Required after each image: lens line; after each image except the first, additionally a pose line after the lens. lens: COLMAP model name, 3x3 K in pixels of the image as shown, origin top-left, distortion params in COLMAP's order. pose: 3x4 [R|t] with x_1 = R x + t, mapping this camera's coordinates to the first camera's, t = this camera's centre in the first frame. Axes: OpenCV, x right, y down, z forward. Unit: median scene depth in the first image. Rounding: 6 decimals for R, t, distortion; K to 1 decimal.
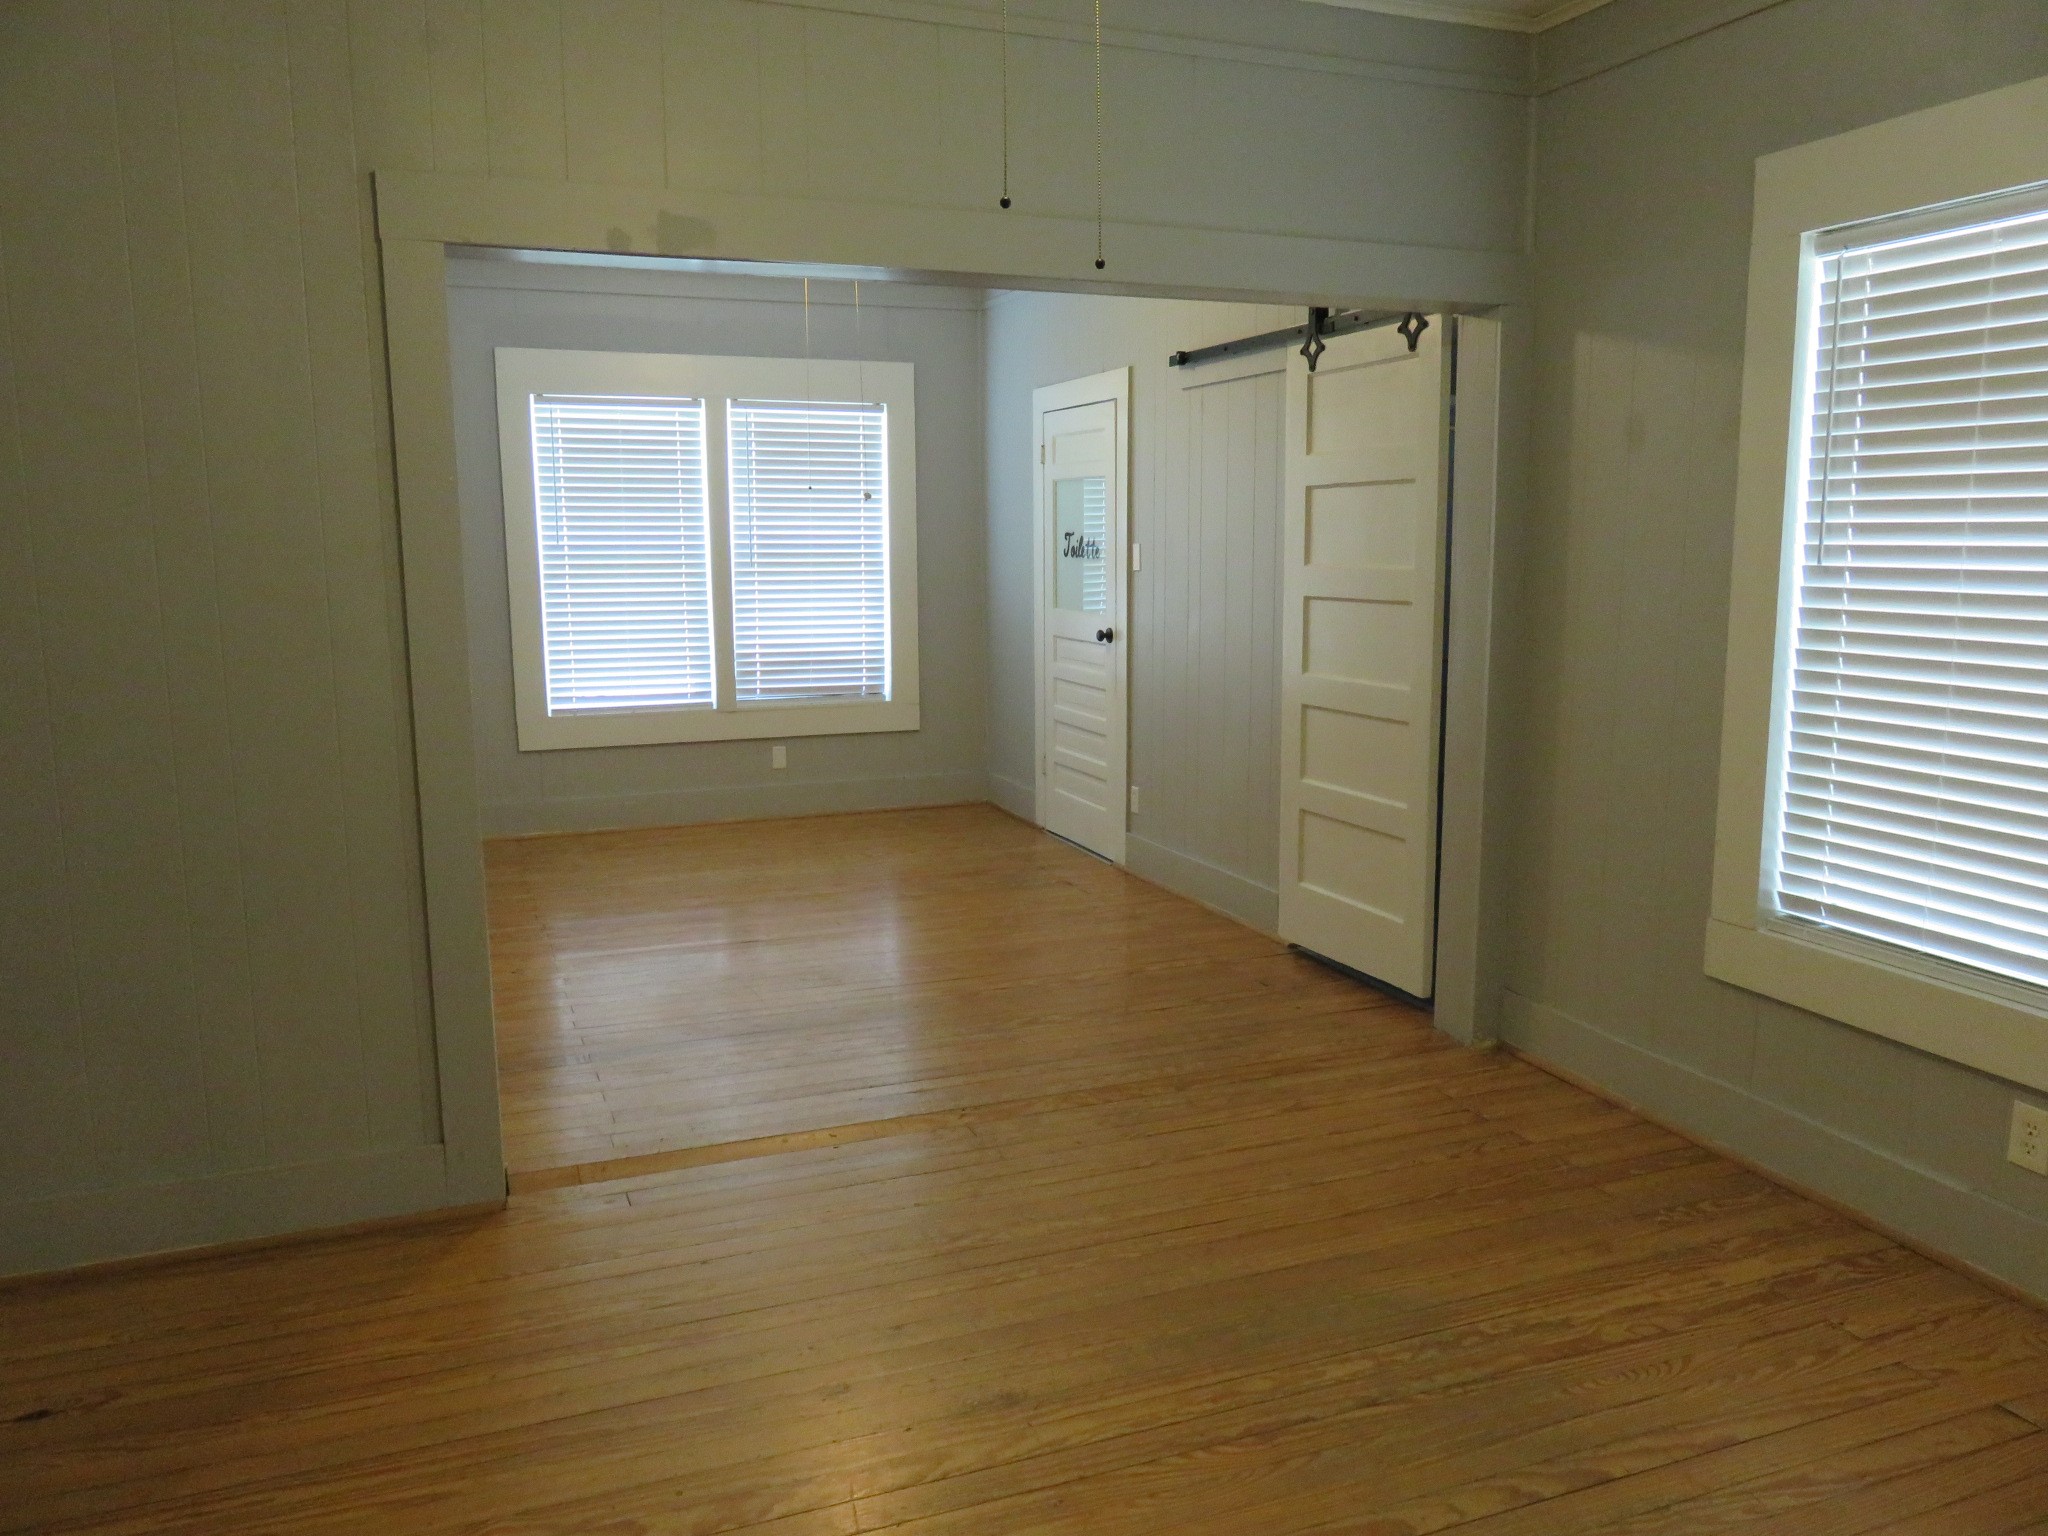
lens RADIAL K [[1546.3, 0, 1015.1], [0, 1546.3, 771.0], [0, 0, 1]] dist [-0.003623, 0.010804]
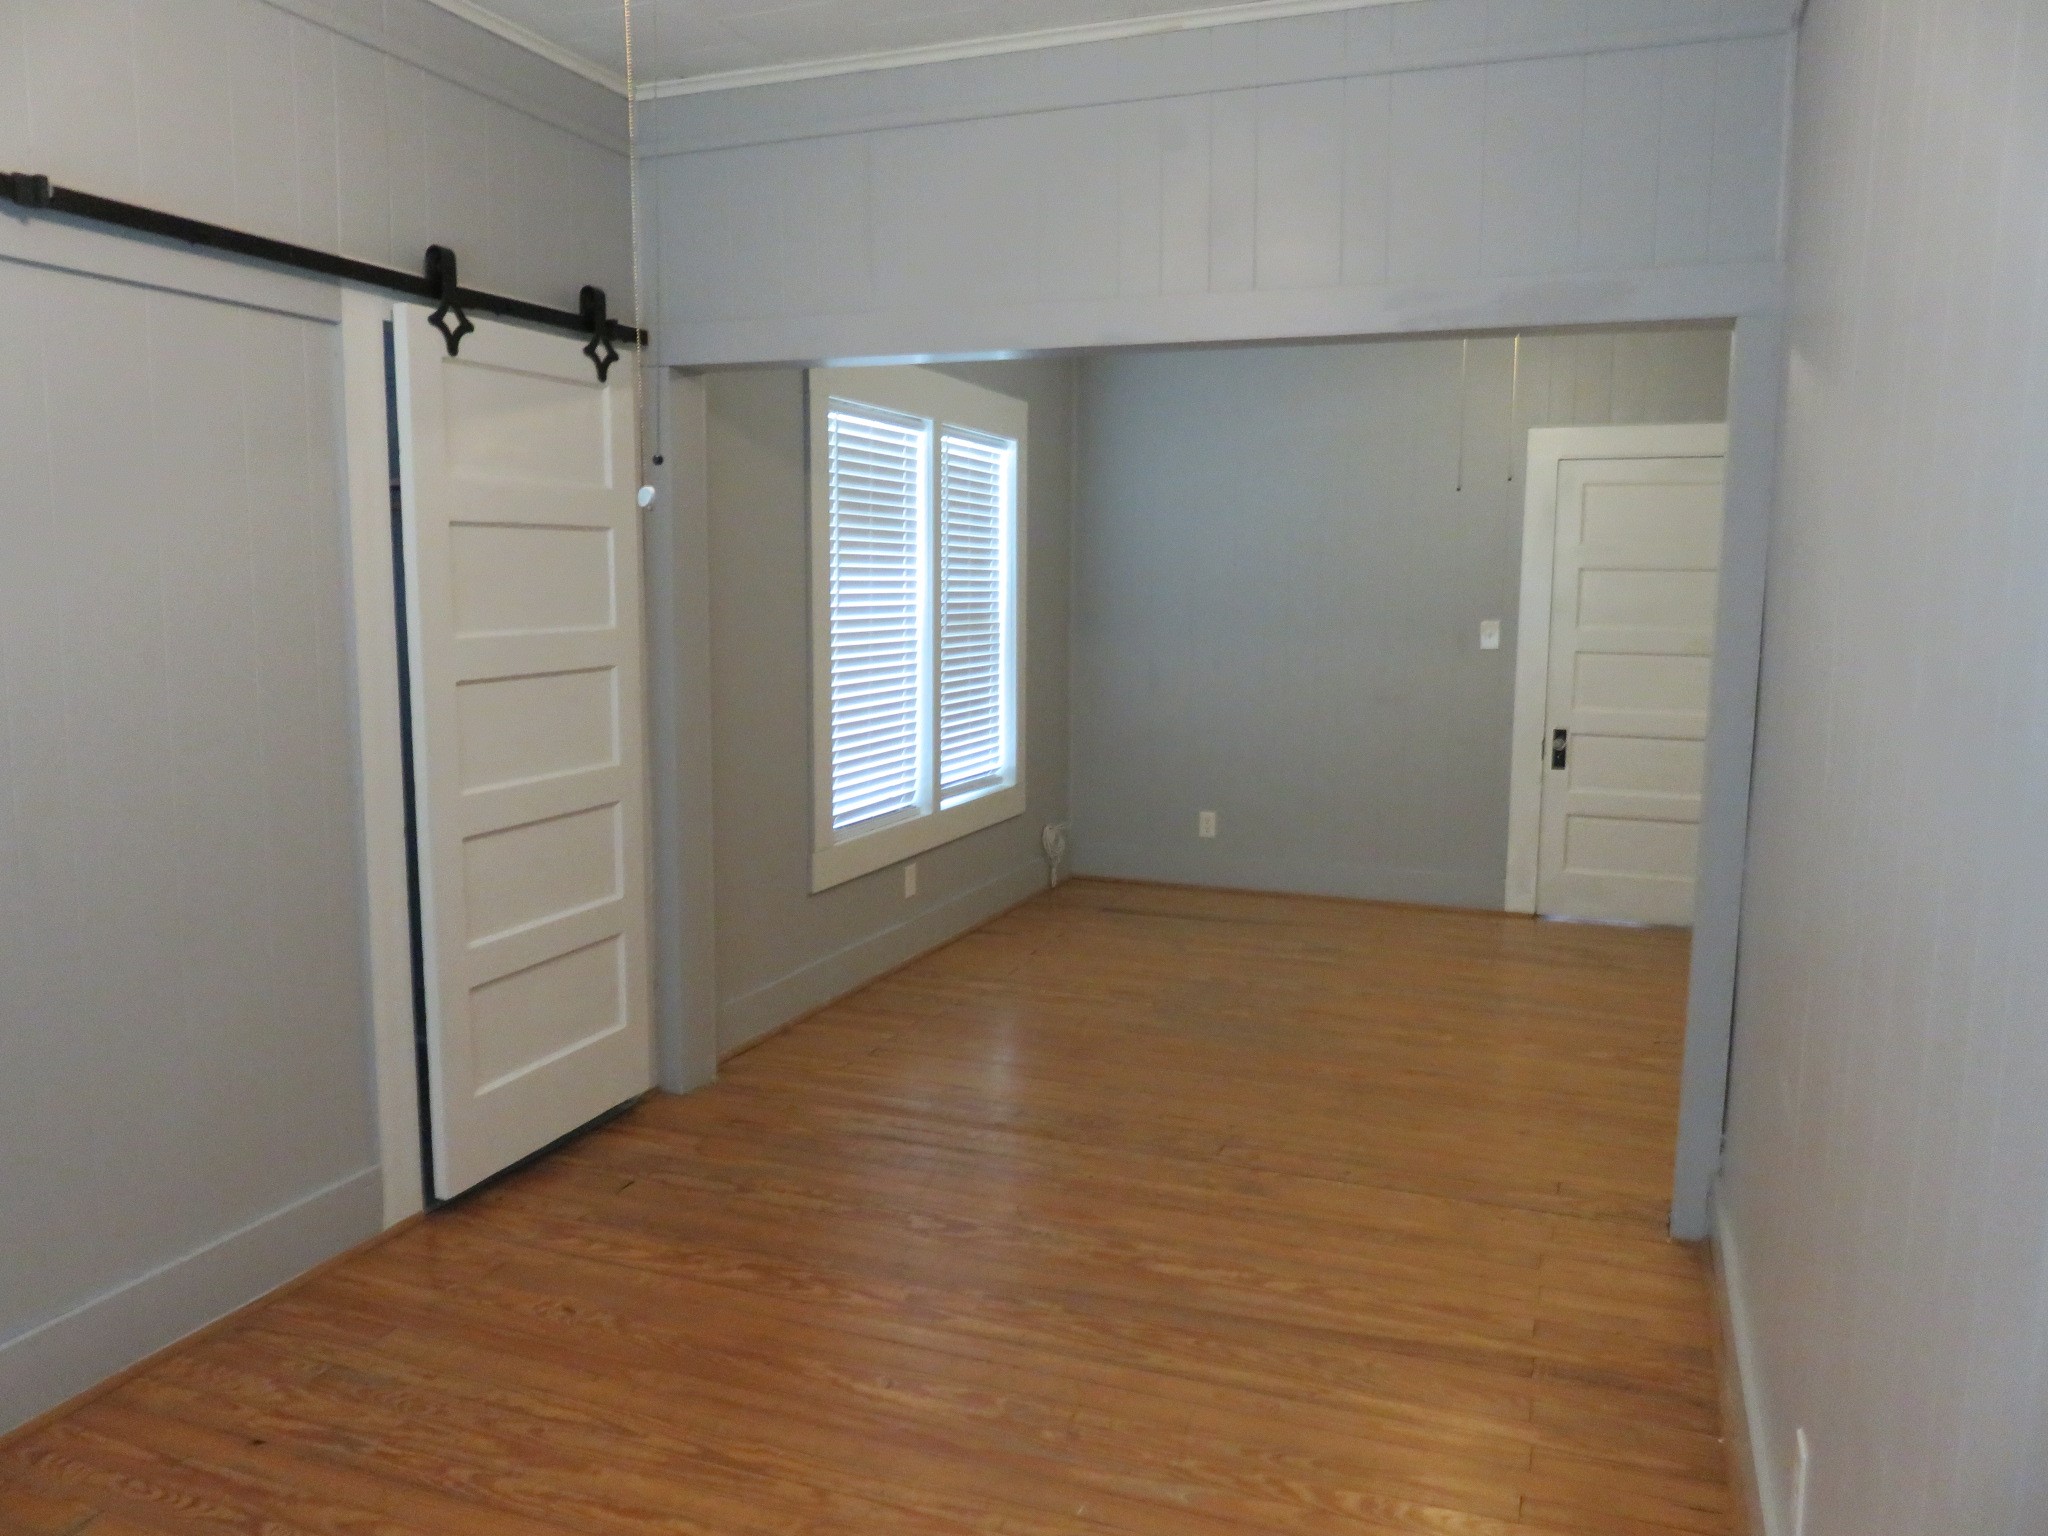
lens RADIAL K [[1546.3, 0, 1035.9], [0, 1546.3, 767.7], [0, 0, 1]] dist [-0.003623, 0.010804]
pose [[-0.747763, -0.096266, 0.656950, -0.549882], [0.084668, 0.967531, 0.238149, -0.262561], [-0.658545, 0.233702, -0.715333, 1.603075]]
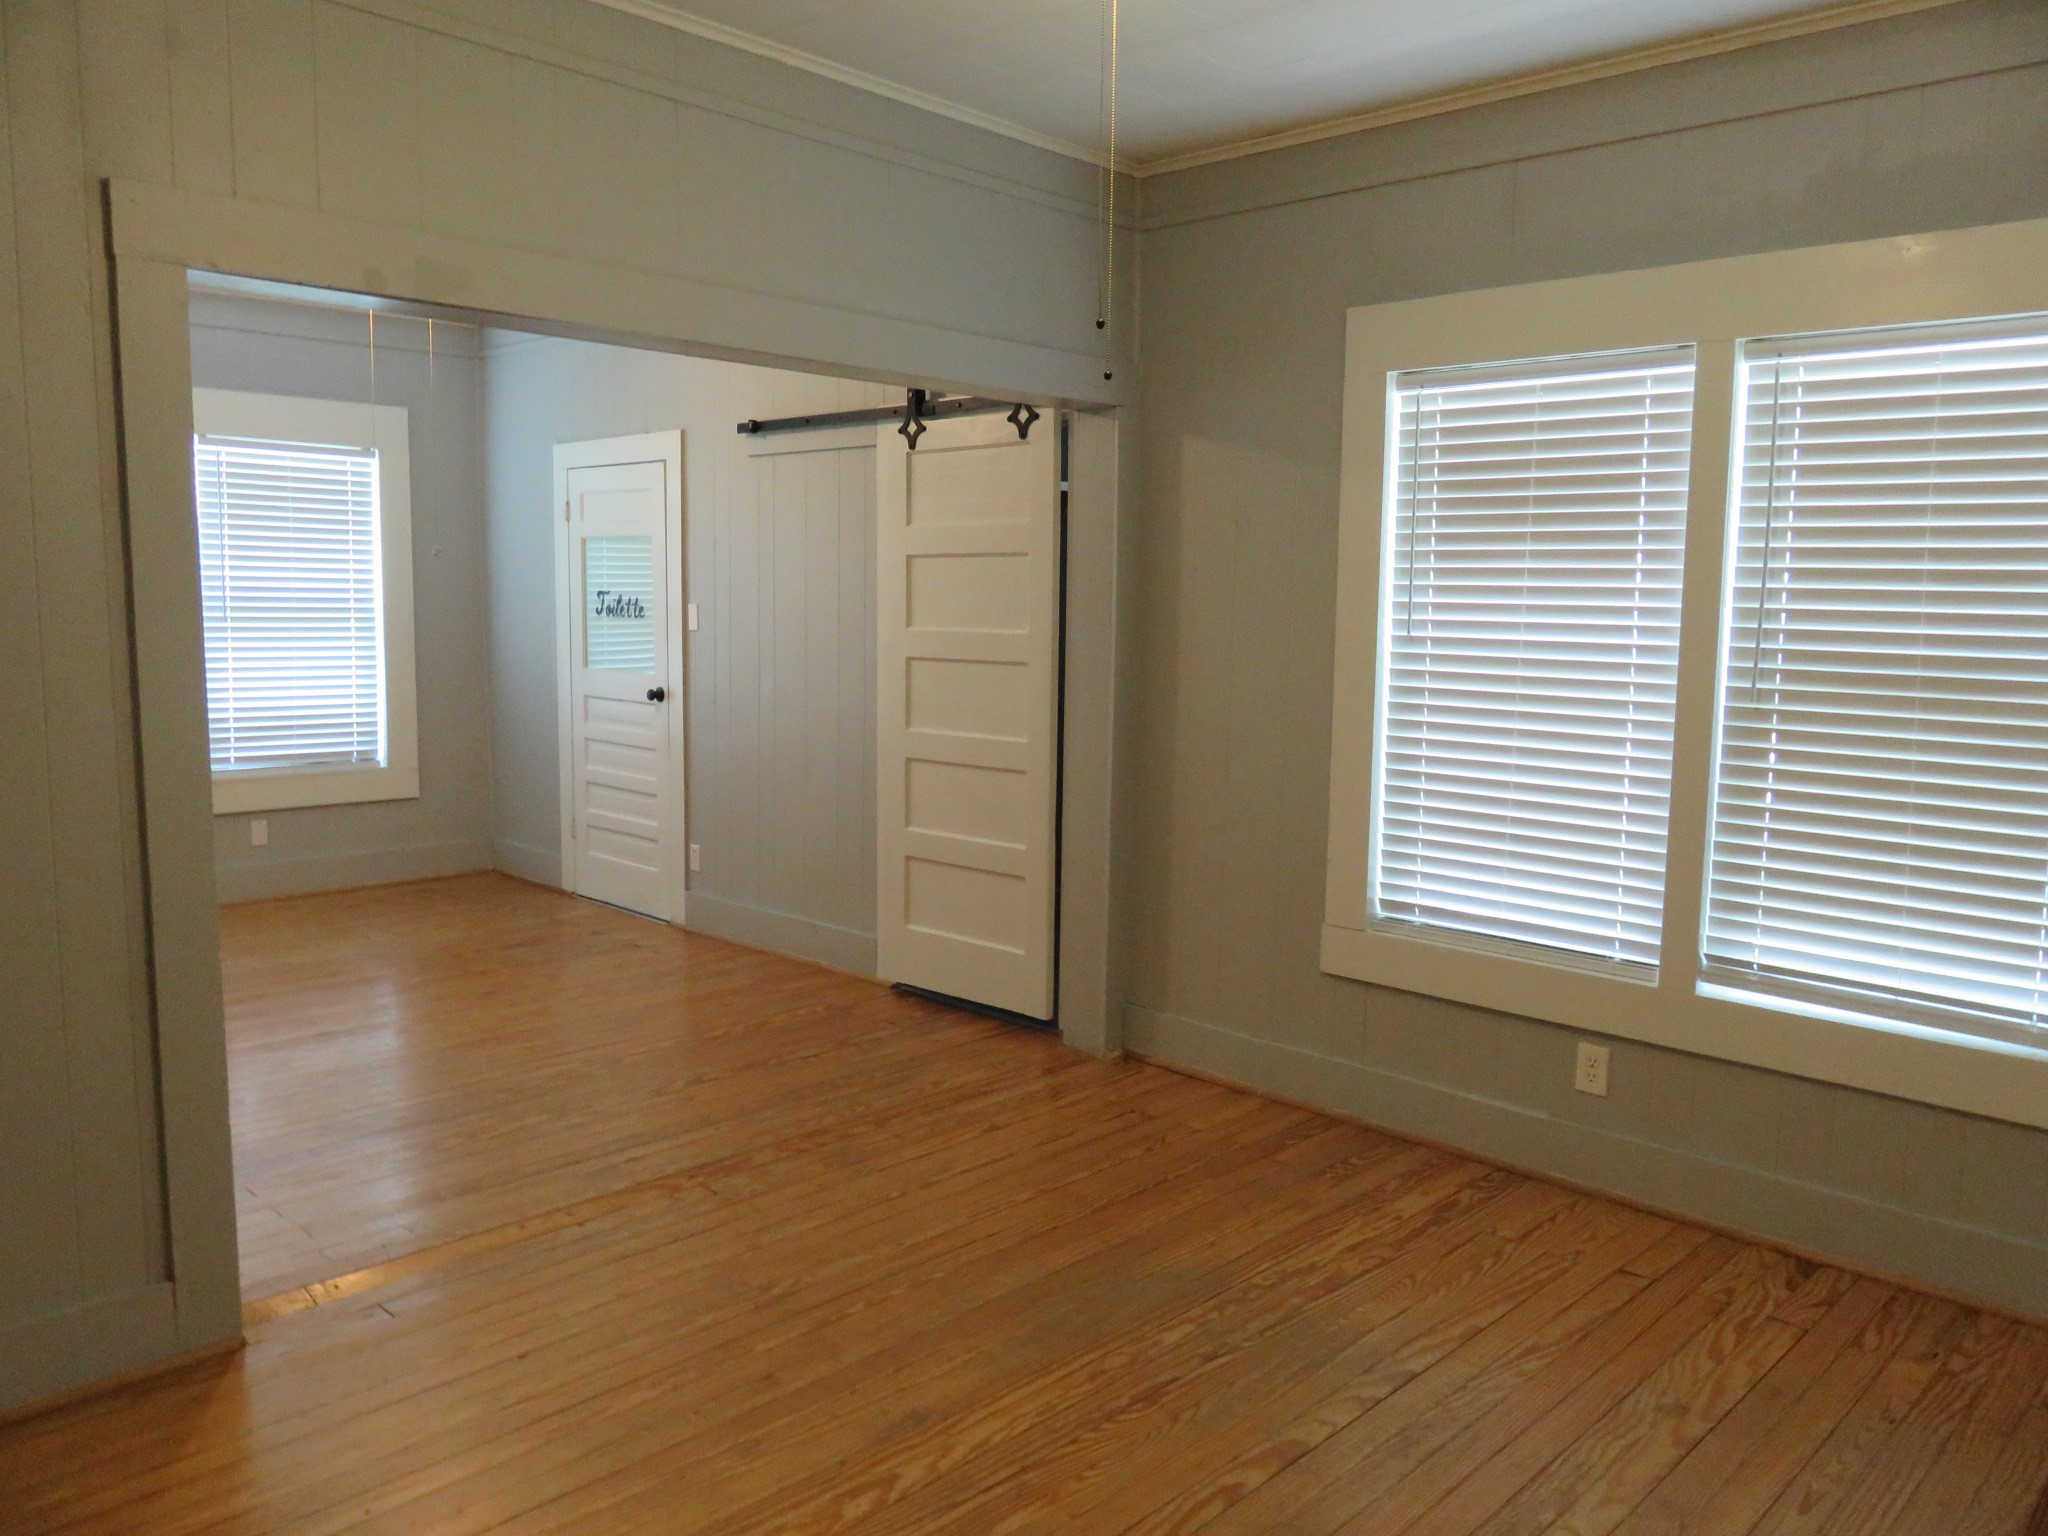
lens RADIAL K [[1546.3, 0, 1025.2], [0, 1546.3, 776.8], [0, 0, 1]] dist [-0.003623, 0.010804]
pose [[0.908915, -0.030592, 0.415858, -0.225862], [0.044001, 0.998774, -0.022696, -0.002675], [-0.414654, 0.038927, 0.909146, -0.006377]]
